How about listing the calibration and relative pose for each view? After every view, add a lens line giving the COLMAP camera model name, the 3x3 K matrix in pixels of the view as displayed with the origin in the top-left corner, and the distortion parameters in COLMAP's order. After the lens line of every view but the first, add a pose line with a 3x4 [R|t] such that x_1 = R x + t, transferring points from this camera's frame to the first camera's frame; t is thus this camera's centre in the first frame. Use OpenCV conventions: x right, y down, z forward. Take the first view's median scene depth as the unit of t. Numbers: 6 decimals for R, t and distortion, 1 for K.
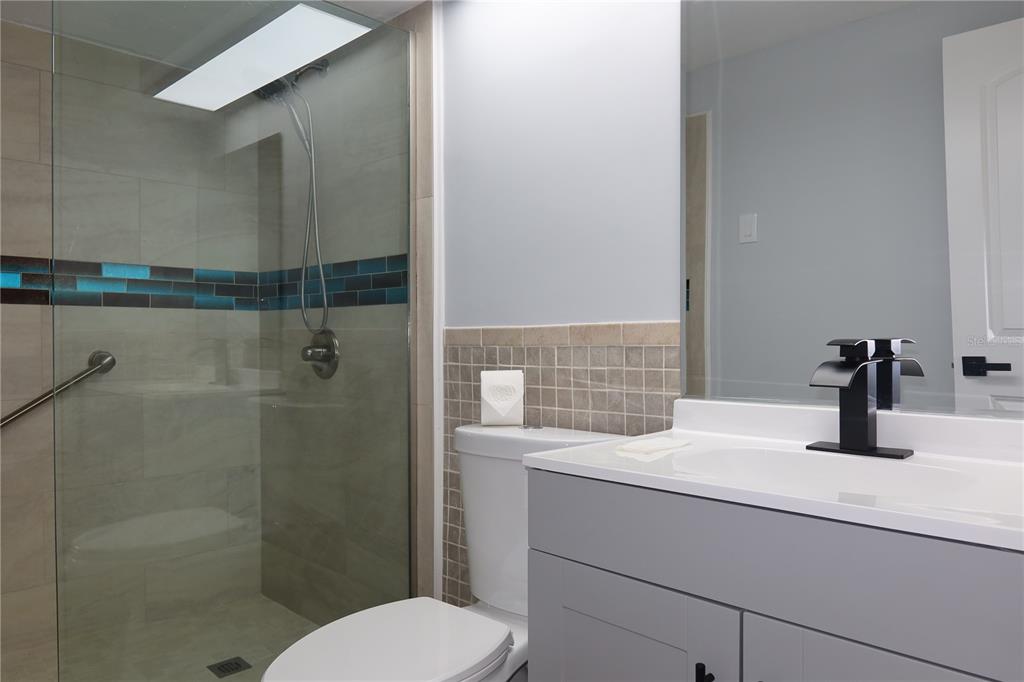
lens RADIAL K [[709.3, 0, 512.0], [0, 709.3, 341.0], [0, 0, 1]] dist [-0.025816, 0.004199]
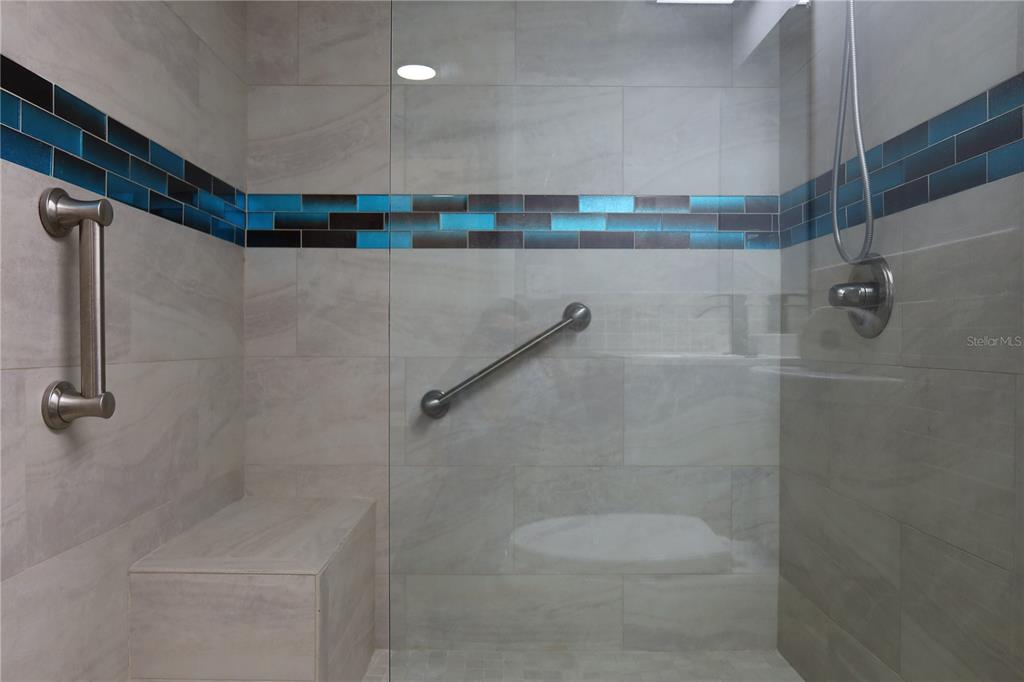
lens RADIAL K [[690.8, 0, 512.0], [0, 690.8, 341.0], [0, 0, 1]] dist [-0.028895, 0.000303]
pose [[0.692685, 0.003470, -0.721232, -0.056464], [-0.007663, 0.999967, -0.002549, 0.062146], [0.721199, 0.007292, 0.692689, 0.391280]]
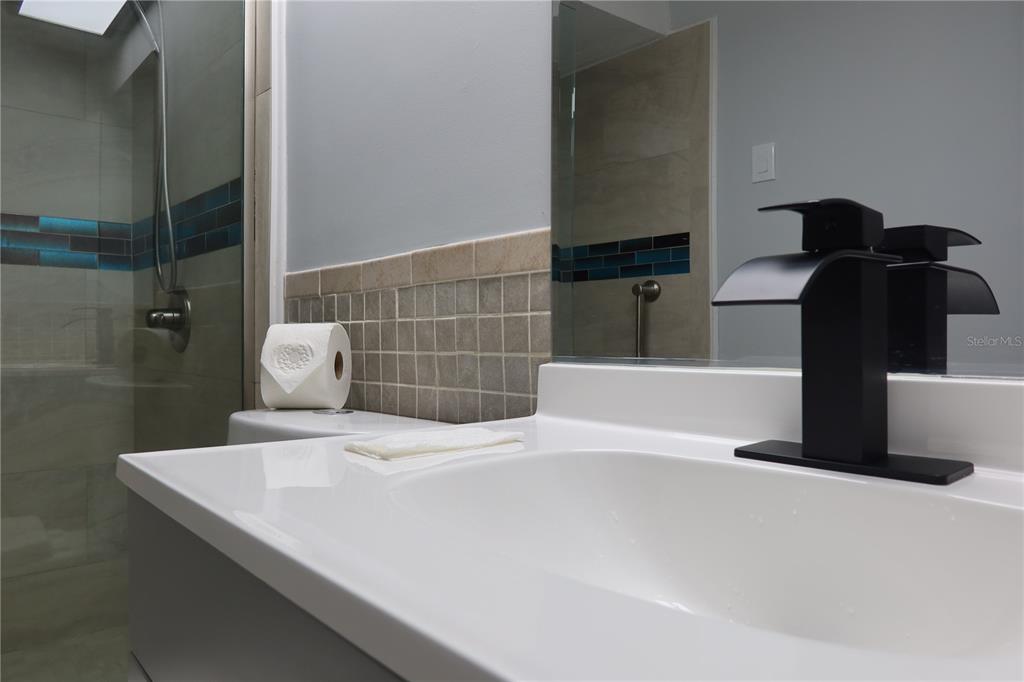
lens RADIAL K [[709.3, 0, 512.0], [0, 709.3, 341.0], [0, 0, 1]] dist [-0.025816, 0.004199]
pose [[0.996033, 0.003867, -0.088895, 0.169218], [-0.003994, 0.999991, -0.001245, 0.042555], [0.088890, 0.001595, 0.996040, 0.282462]]
